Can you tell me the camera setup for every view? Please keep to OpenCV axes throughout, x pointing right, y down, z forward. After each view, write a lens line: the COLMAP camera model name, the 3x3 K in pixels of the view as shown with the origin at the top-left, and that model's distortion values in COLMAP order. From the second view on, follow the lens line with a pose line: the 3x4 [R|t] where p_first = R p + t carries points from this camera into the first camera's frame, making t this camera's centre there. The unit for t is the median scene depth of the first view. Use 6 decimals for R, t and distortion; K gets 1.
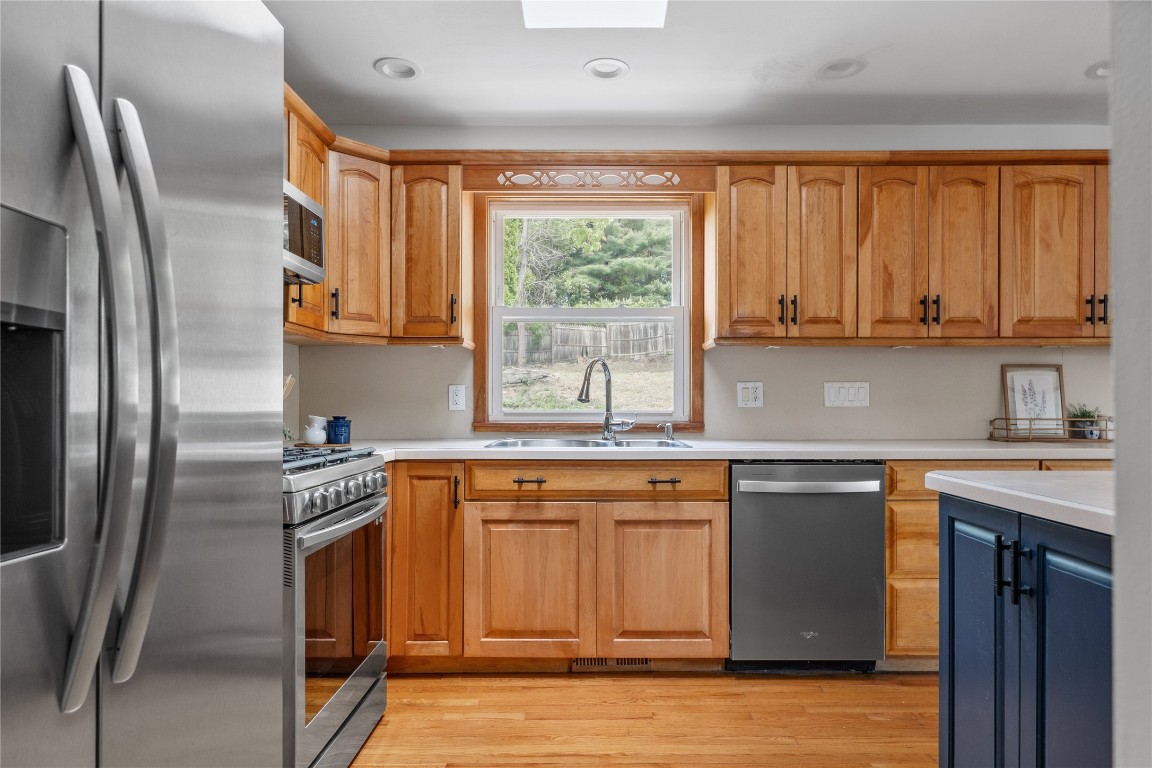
lens RADIAL K [[673.1, 0, 578.8], [0, 673.1, 402.6], [0, 0, 1]] dist [0.003250, 0.000812]
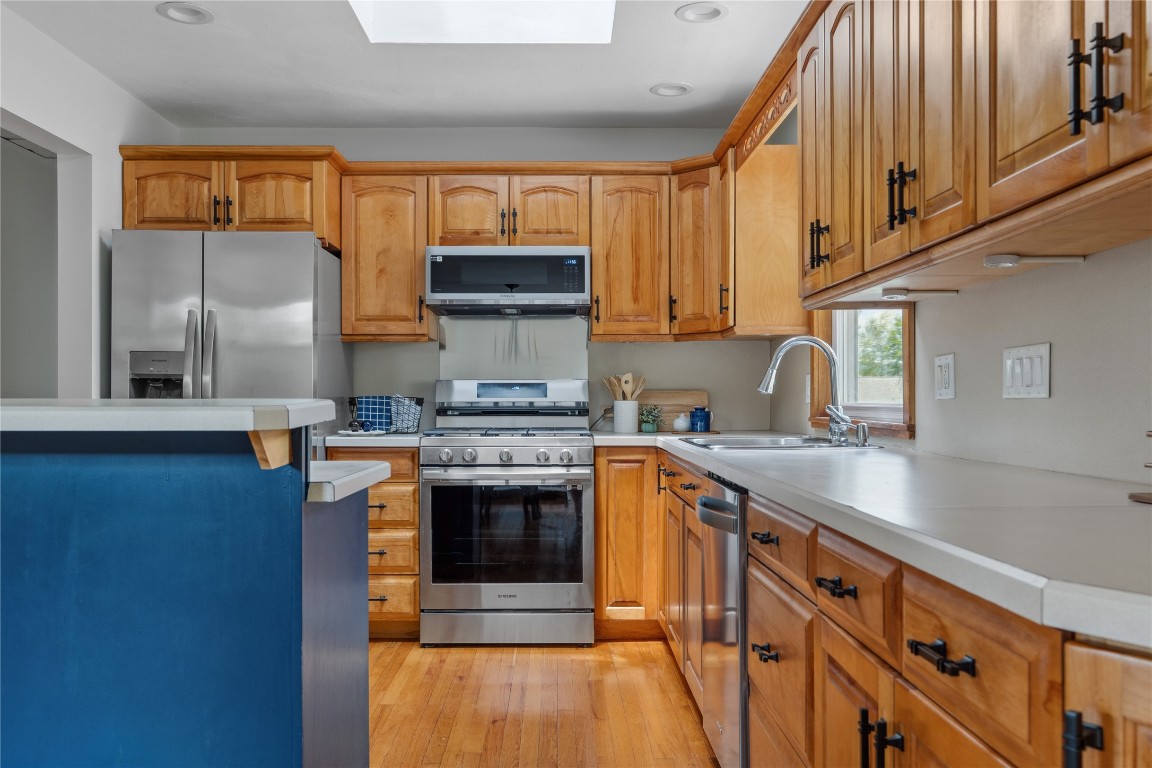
lens RADIAL K [[943.8, 0, 557.3], [0, 943.8, 395.4], [0, 0, 1]] dist [0.005685, 0.001021]
pose [[0.011736, -0.004731, -0.999920, 1.152043], [0.001640, 0.999988, -0.004712, 0.007219], [0.999930, -0.001585, 0.011744, 0.723208]]
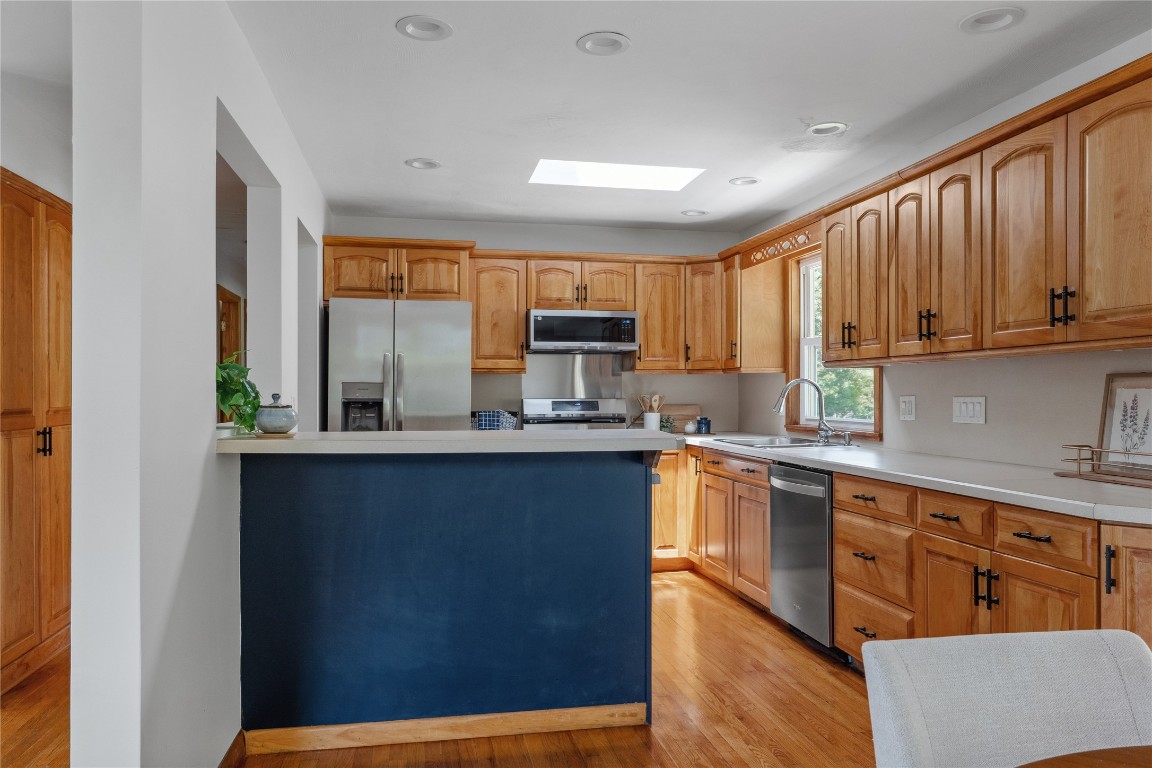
lens RADIAL K [[795.9, 0, 576.0], [0, 795.9, 384.0], [0, 0, 1]] dist [-0.000072, 0.001841]
pose [[0.204540, -0.011774, -0.978787, 1.477887], [0.002329, 0.999931, -0.011542, -0.039850], [0.978855, 0.000082, 0.204553, 0.271330]]
